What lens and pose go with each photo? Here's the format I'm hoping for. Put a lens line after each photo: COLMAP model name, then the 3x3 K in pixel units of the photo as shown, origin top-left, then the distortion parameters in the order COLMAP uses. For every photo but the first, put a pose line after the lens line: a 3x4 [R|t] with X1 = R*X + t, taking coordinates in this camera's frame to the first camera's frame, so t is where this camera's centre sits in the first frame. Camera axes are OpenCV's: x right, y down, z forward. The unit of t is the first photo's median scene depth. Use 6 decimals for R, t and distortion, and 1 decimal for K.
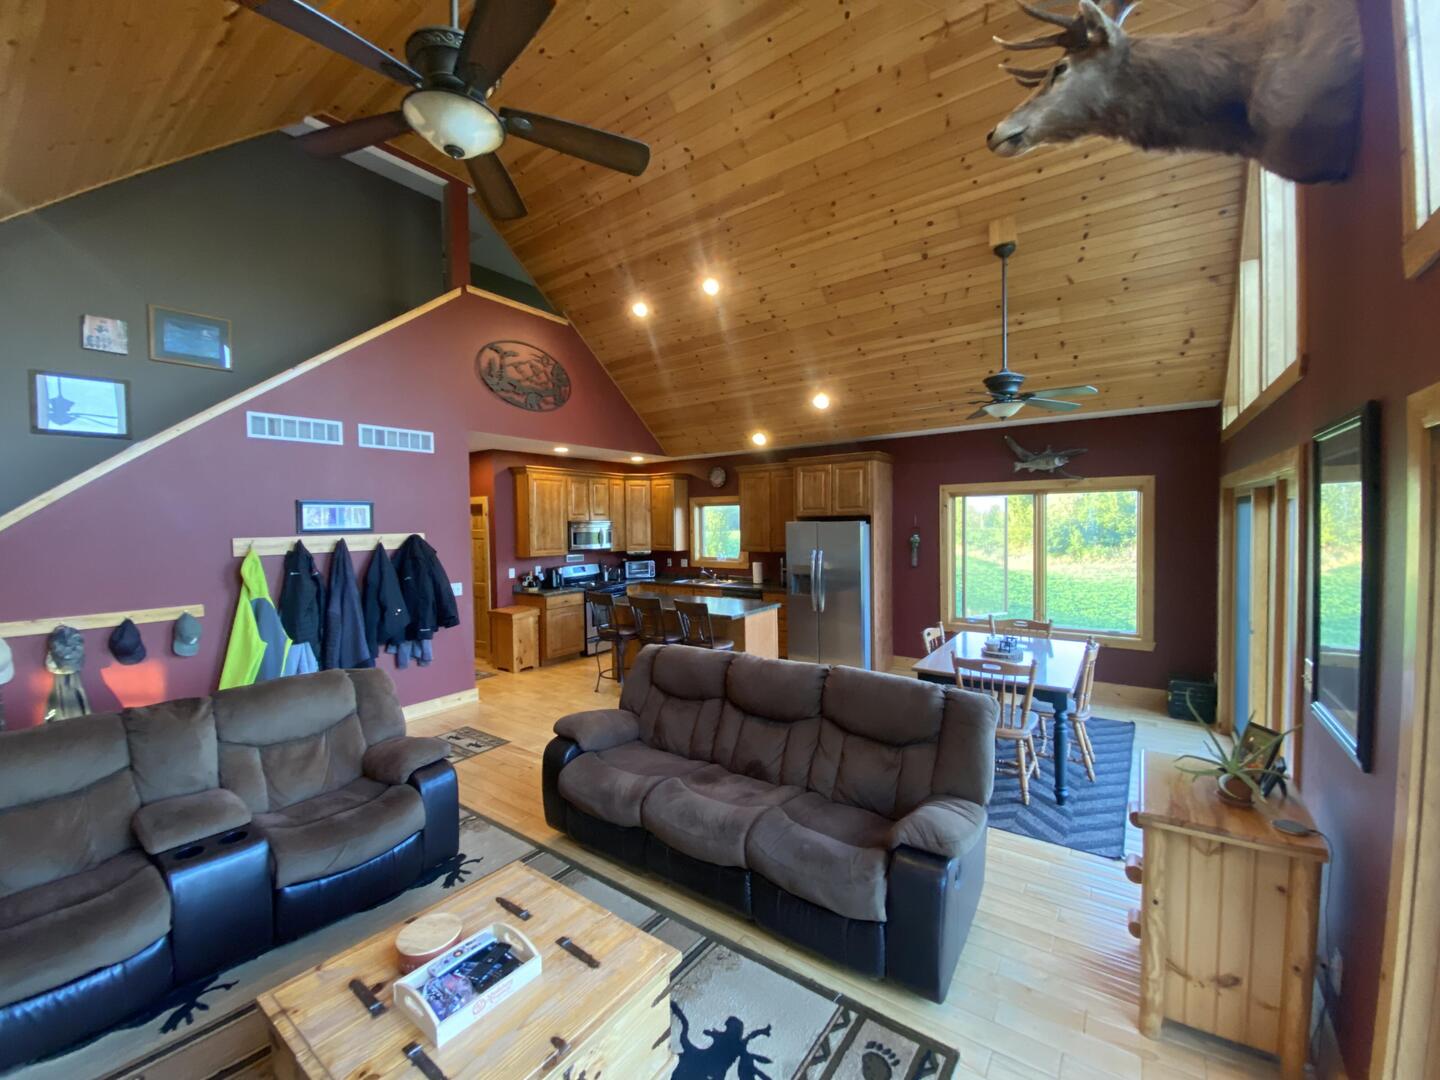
lens RADIAL K [[575.9, 0, 720.0], [0, 575.9, 540.0], [0, 0, 1]] dist [0.018517, -0.020591]
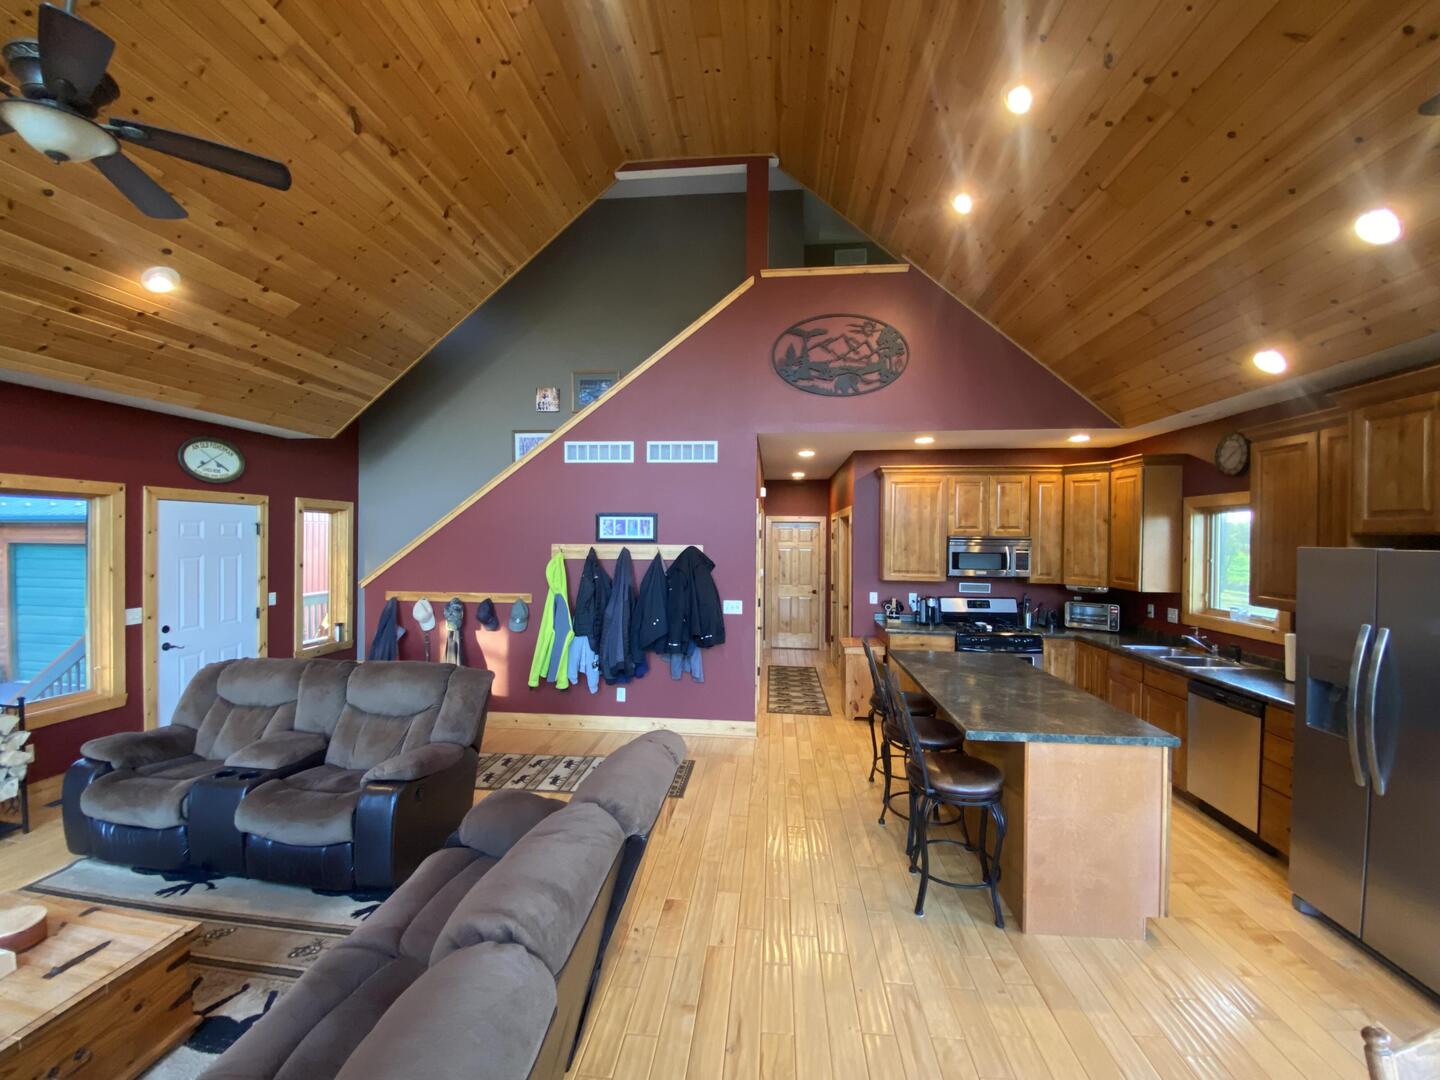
lens RADIAL K [[582.1, 0, 705.8], [0, 582.1, 540.1], [0, 0, 1]] dist [0.022824, -0.021599]
pose [[0.483502, 0.023506, -0.875028, 0.247447], [-0.043588, 0.999046, 0.002753, -0.016790], [0.874257, 0.036810, 0.484065, 0.383195]]
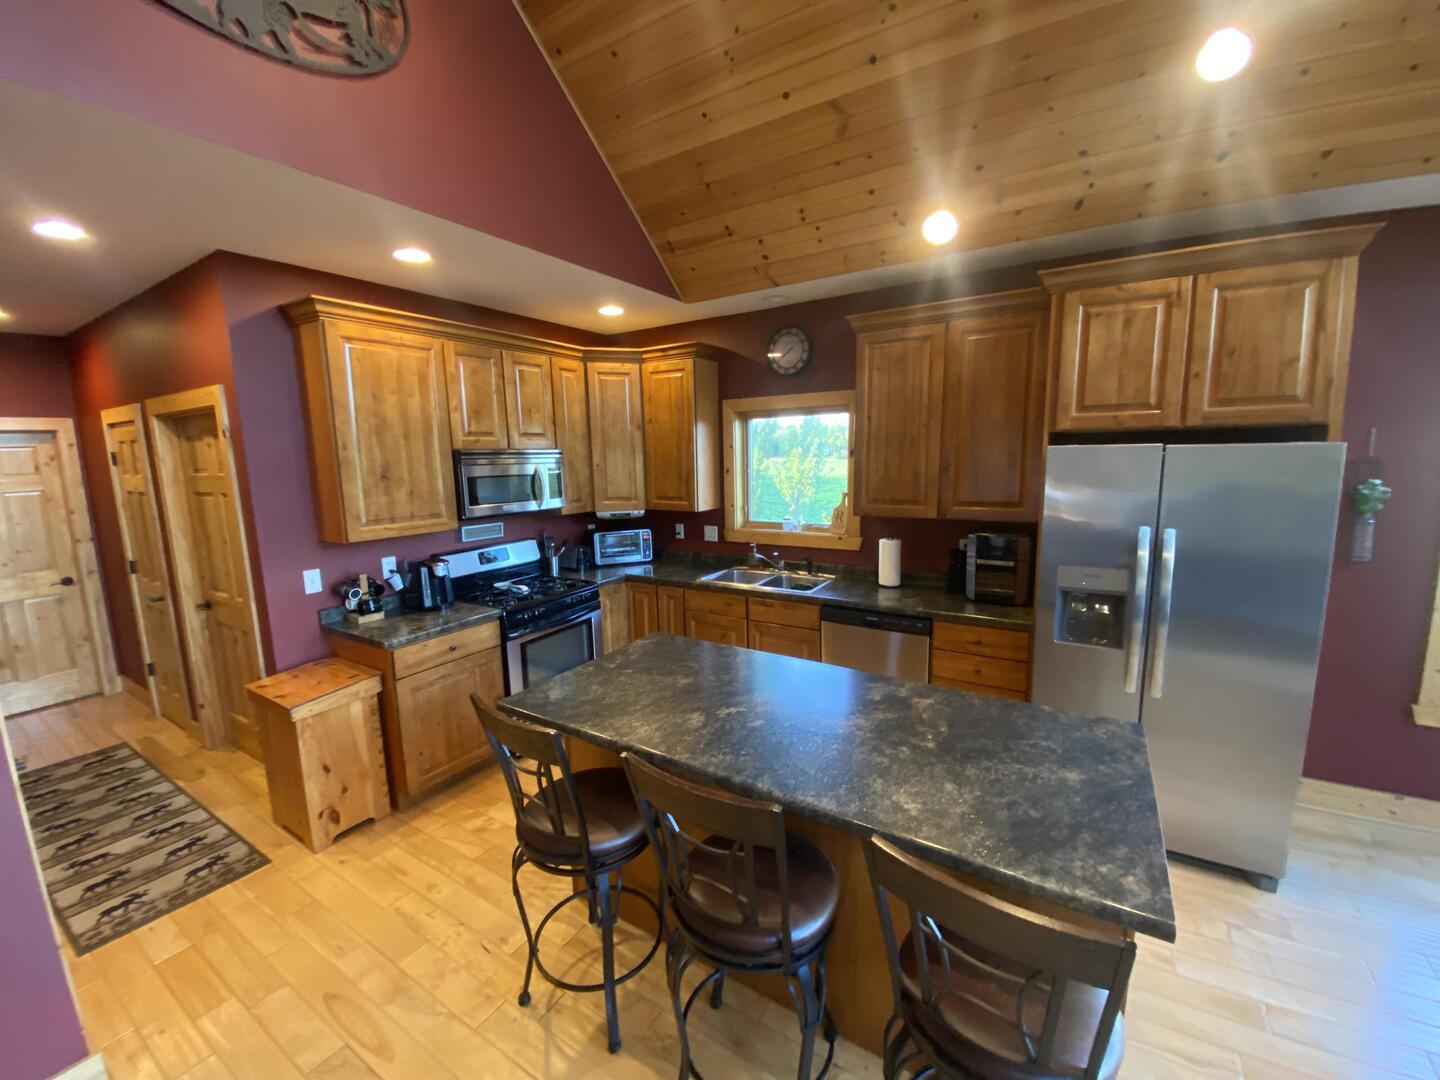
lens RADIAL K [[575.9, 0, 720.0], [0, 575.9, 540.0], [0, 0, 1]] dist [0.018517, -0.020591]
pose [[0.997794, -0.017520, 0.064029, -0.101282], [0.009938, 0.993097, 0.116871, -0.015144], [-0.065634, -0.115977, 0.991081, 0.581846]]
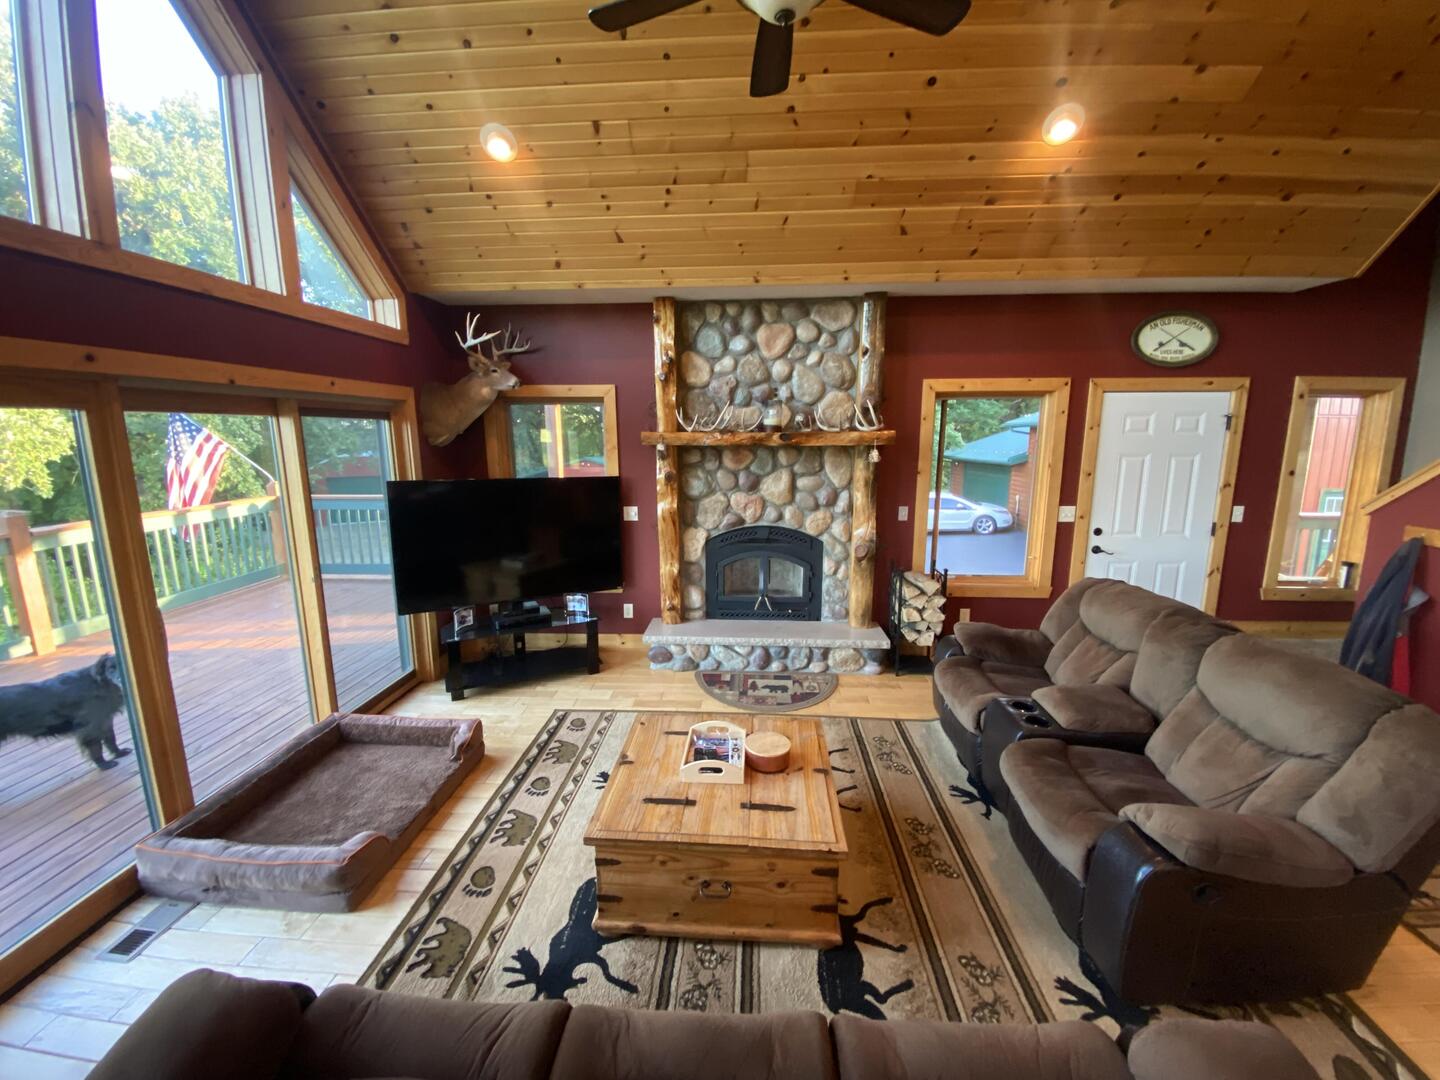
lens RADIAL K [[582.1, 0, 705.8], [0, 582.1, 540.1], [0, 0, 1]] dist [0.022824, -0.021599]
pose [[-0.844592, 0.112805, -0.523392, 0.060185], [-0.000790, 0.977290, 0.211906, -0.012088], [0.535409, 0.179388, -0.825322, 0.471576]]
